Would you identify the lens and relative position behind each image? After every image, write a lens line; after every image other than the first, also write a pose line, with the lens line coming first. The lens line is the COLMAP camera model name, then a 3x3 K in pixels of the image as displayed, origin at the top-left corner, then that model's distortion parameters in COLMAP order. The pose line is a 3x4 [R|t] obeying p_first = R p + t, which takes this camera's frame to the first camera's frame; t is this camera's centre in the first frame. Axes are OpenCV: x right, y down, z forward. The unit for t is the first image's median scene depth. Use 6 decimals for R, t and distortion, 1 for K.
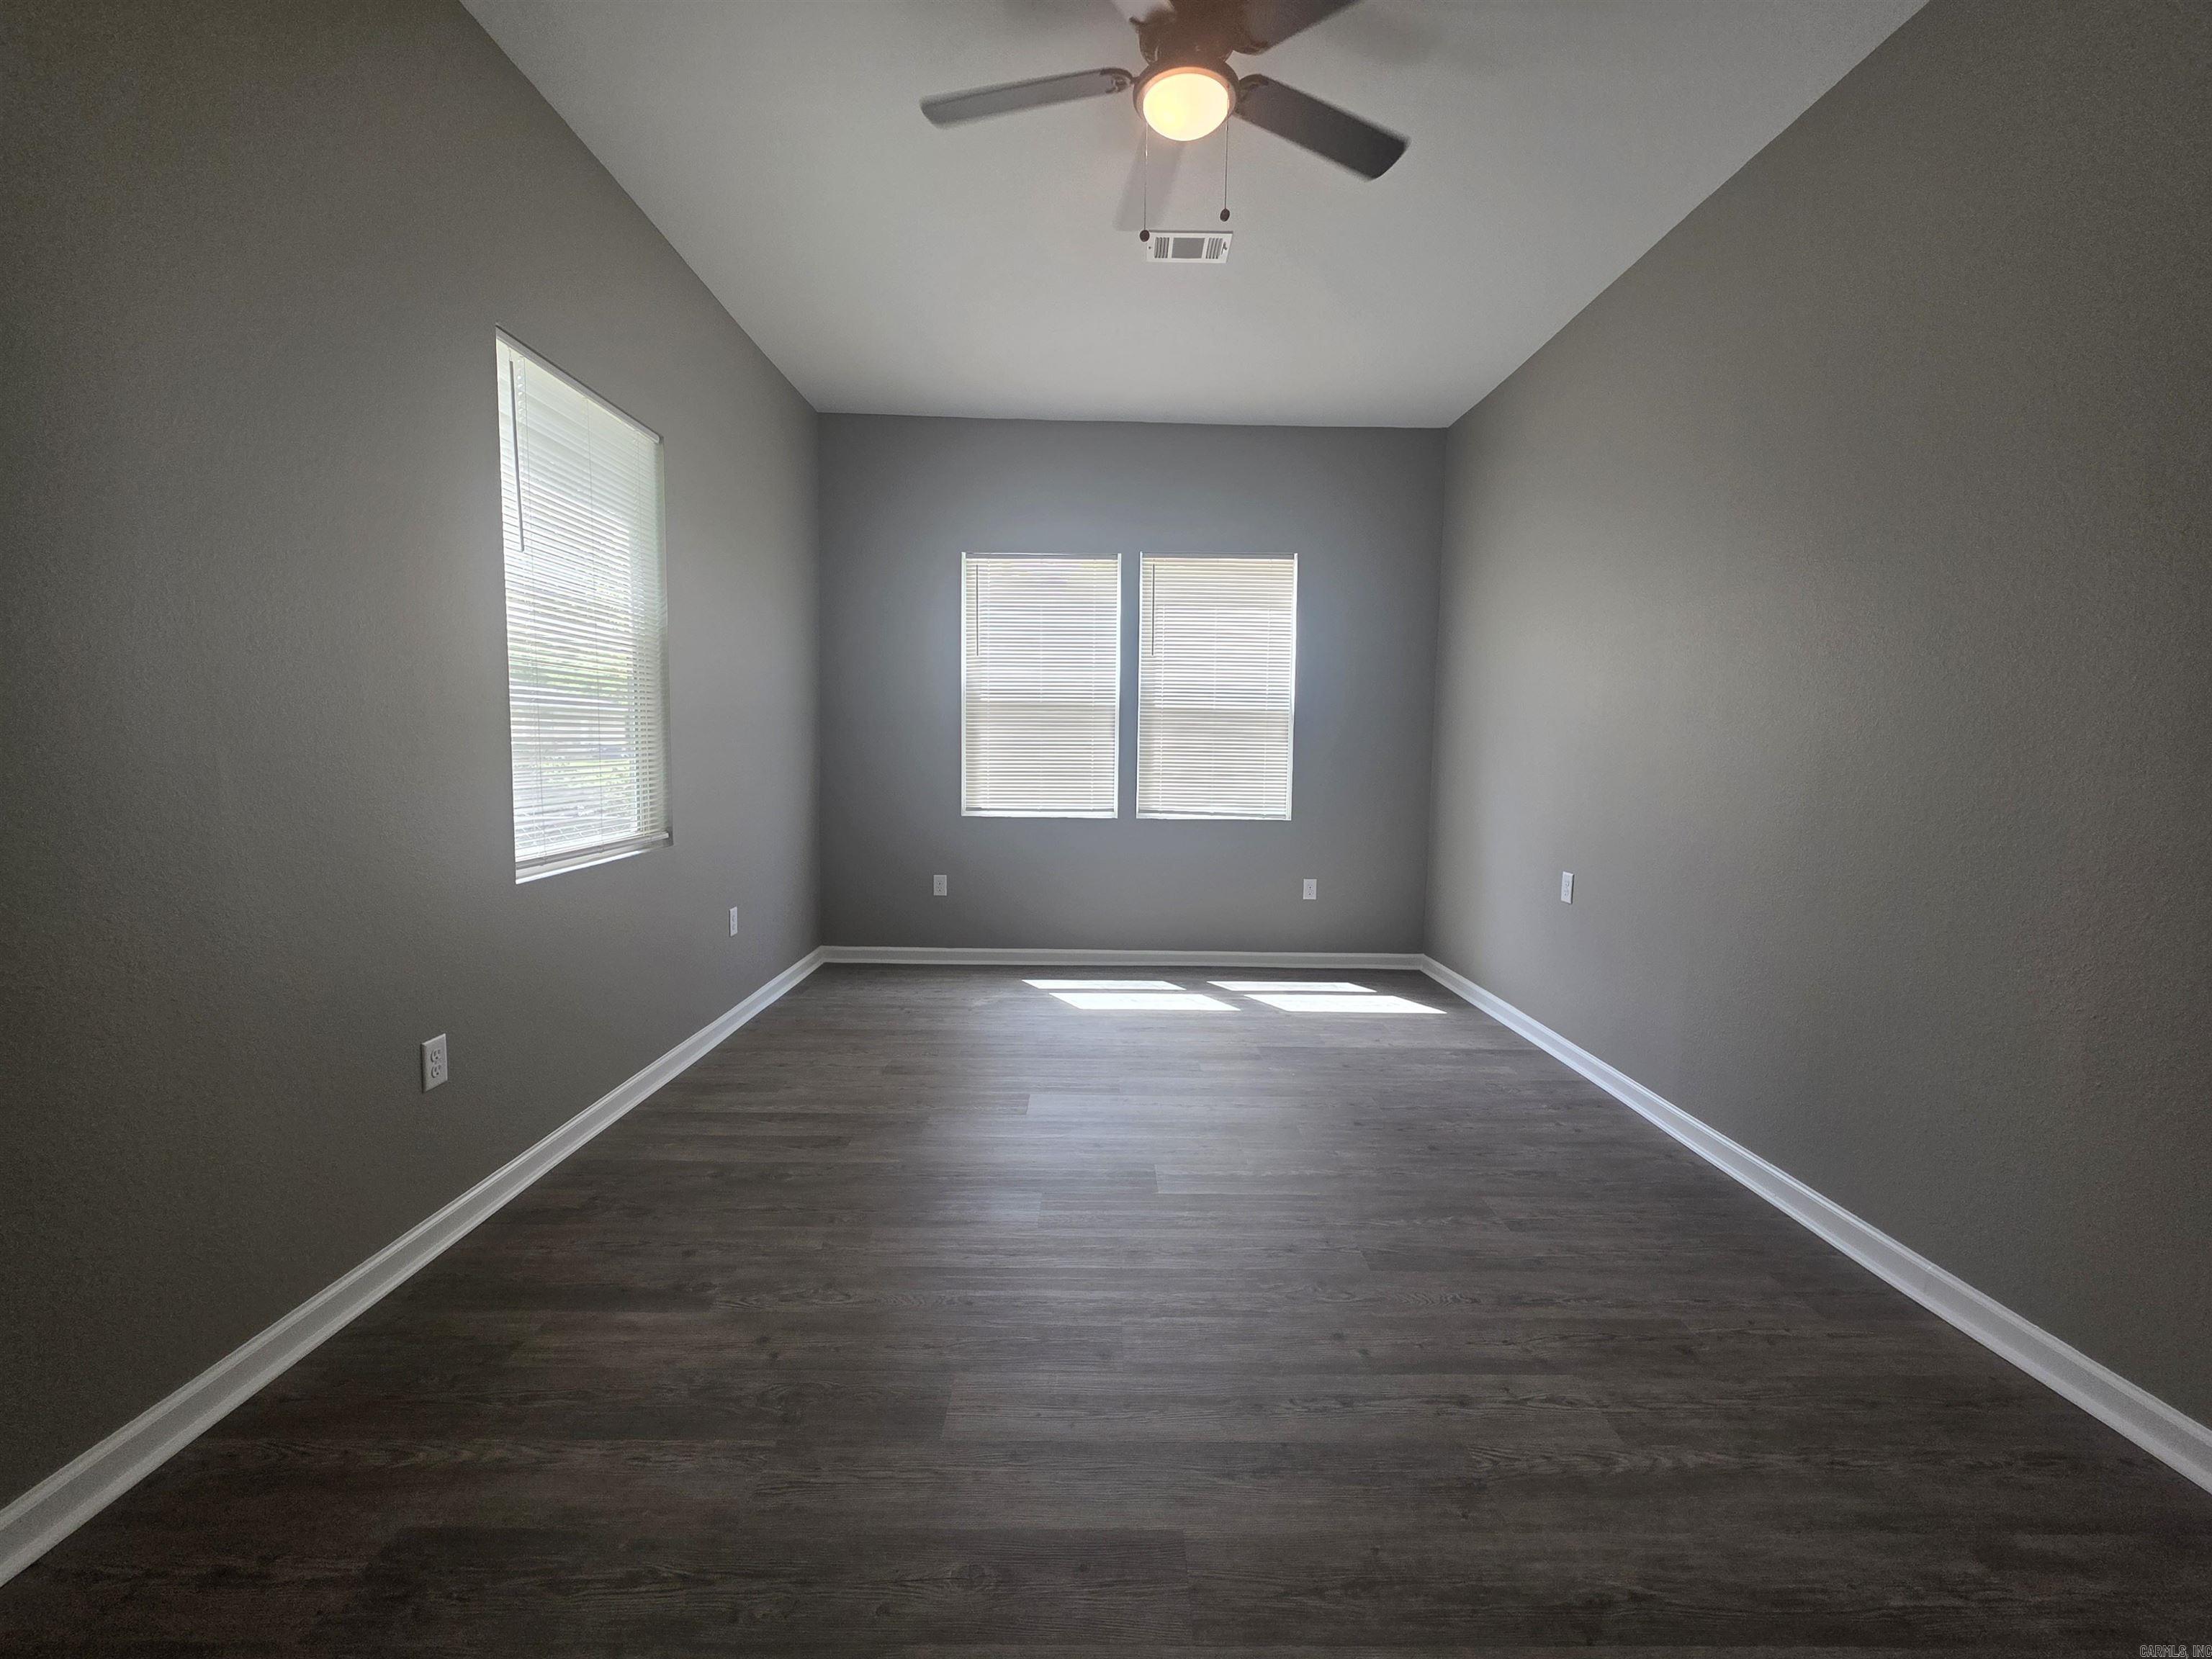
lens RADIAL K [[887.2, 0, 1107.6], [0, 887.2, 816.2], [0, 0, 1]] dist [0.001457, 0.000609]
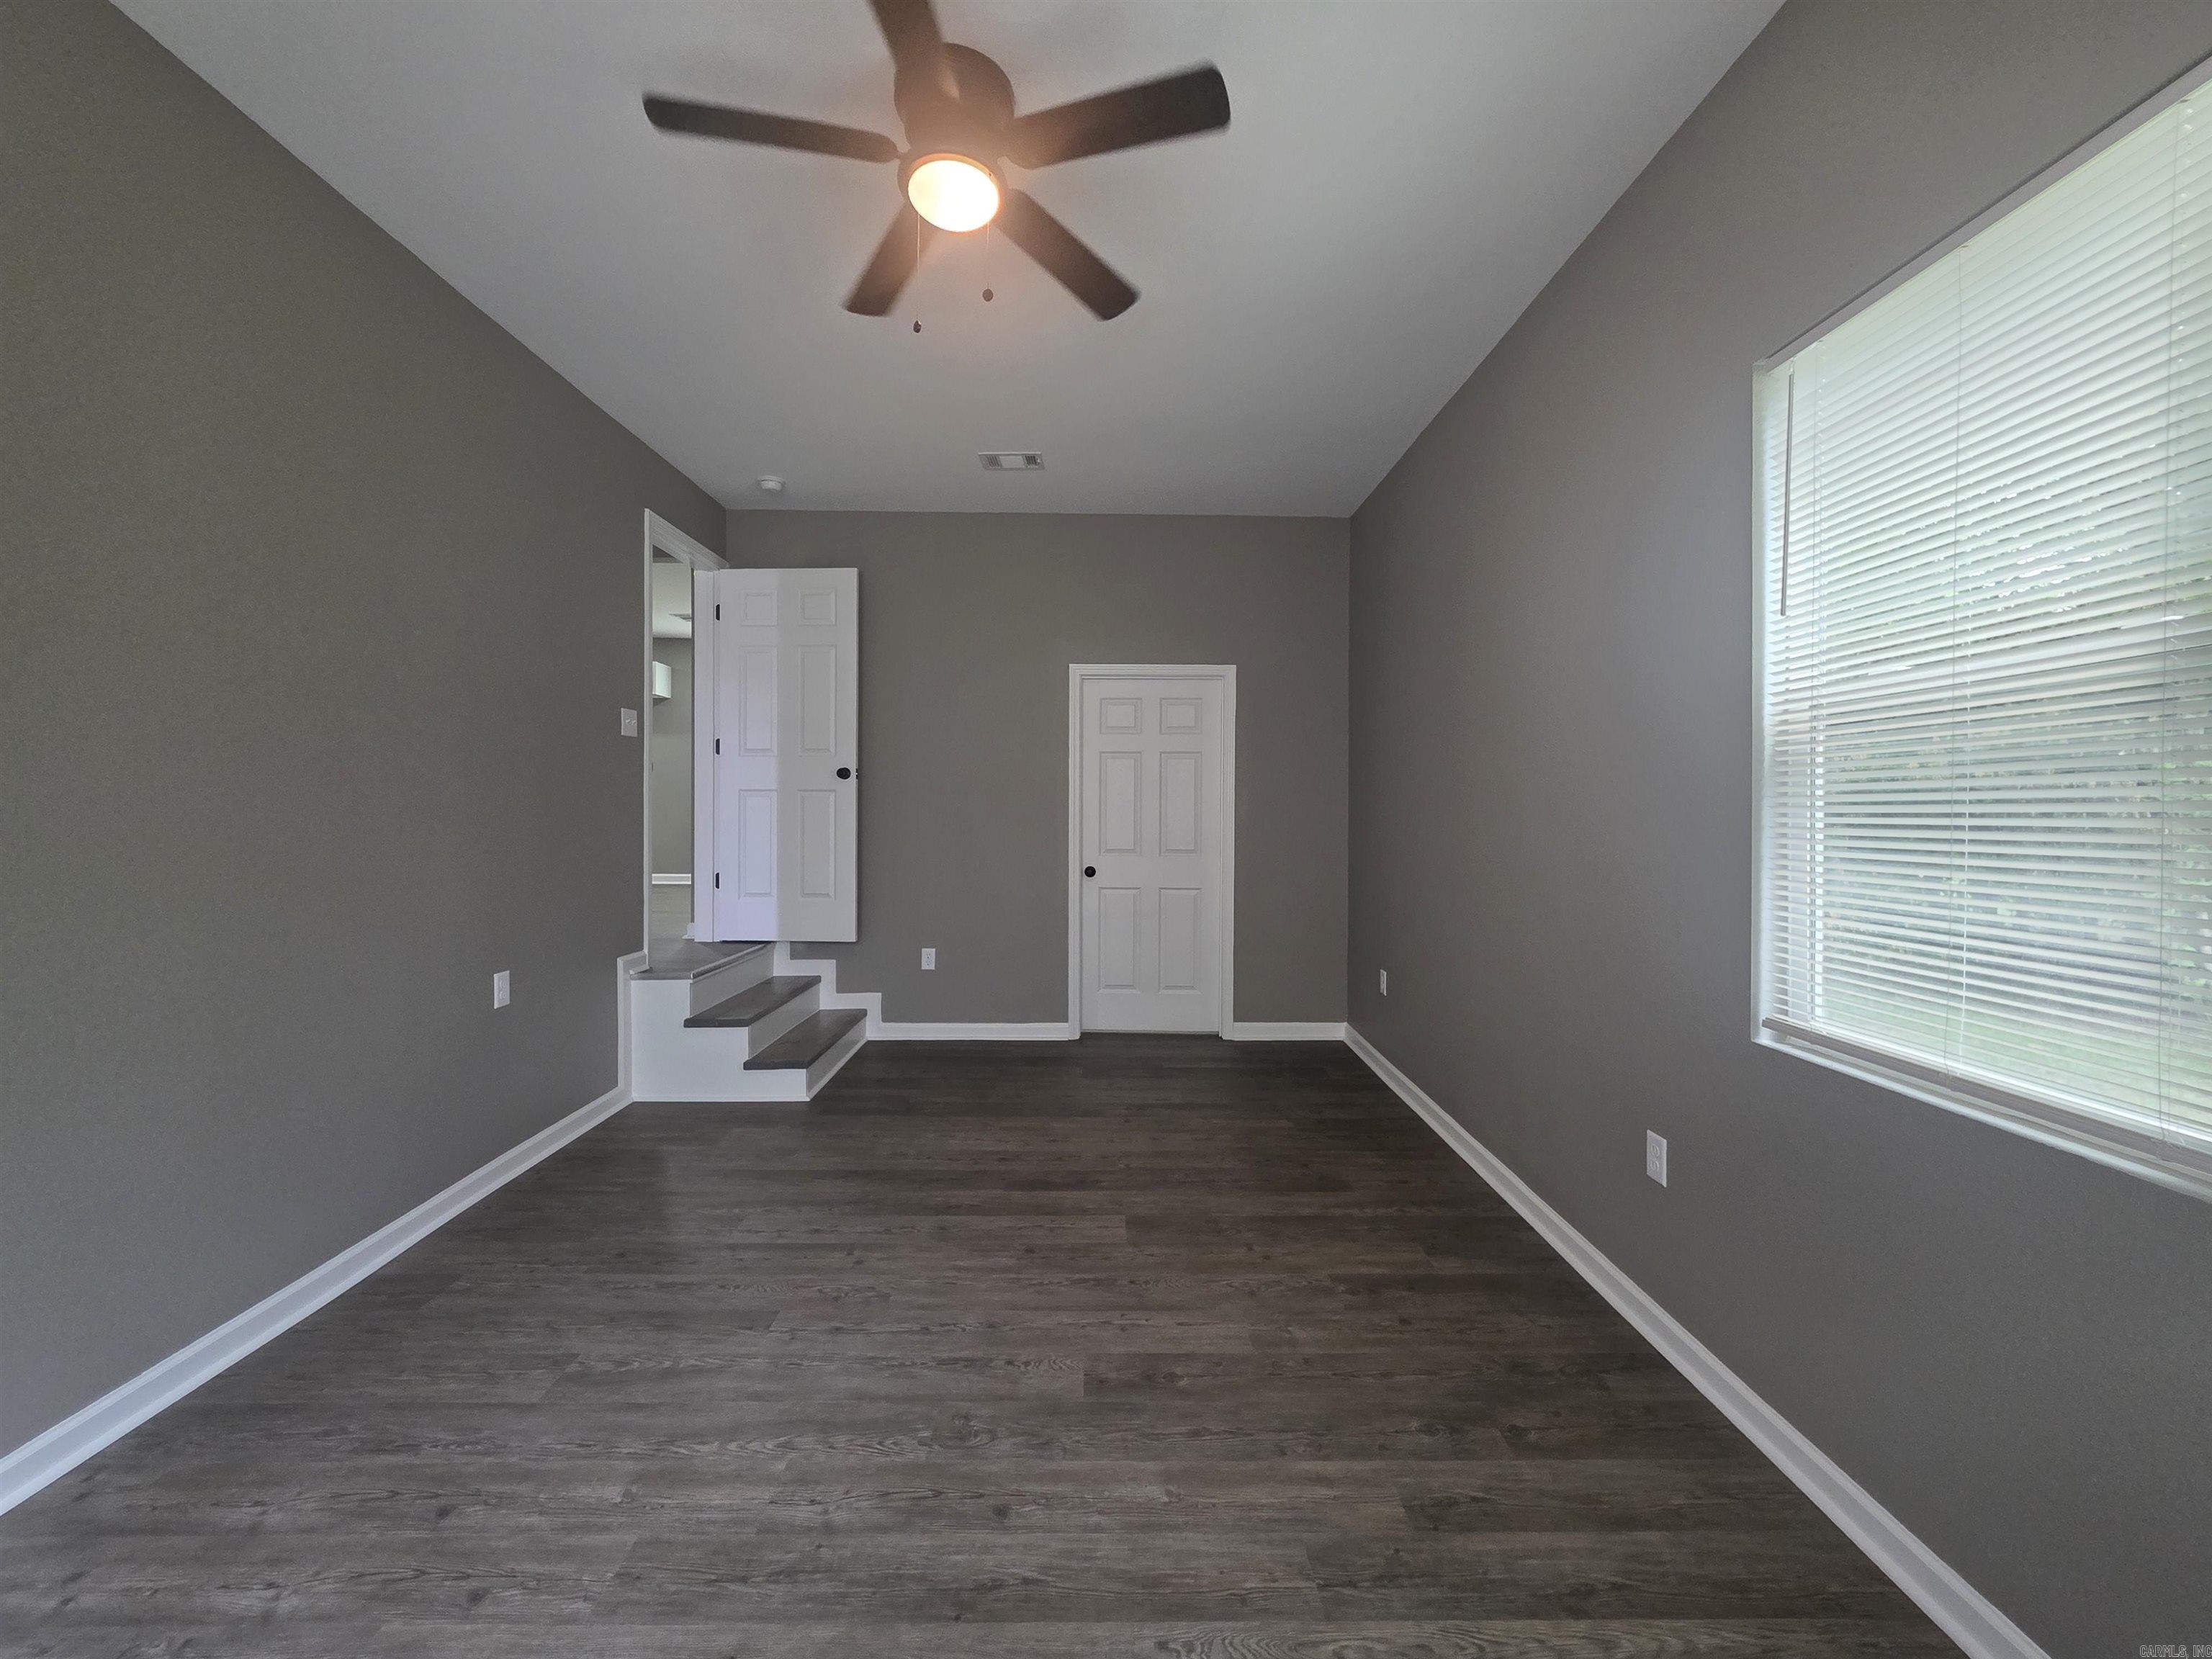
lens RADIAL K [[887.2, 0, 1107.6], [0, 887.2, 816.2], [0, 0, 1]] dist [0.001457, 0.000609]
pose [[-0.999768, -0.021077, -0.004342, -0.091906], [-0.021387, 0.995532, 0.091969, -0.208684], [0.002384, 0.092040, -0.995752, 1.995688]]
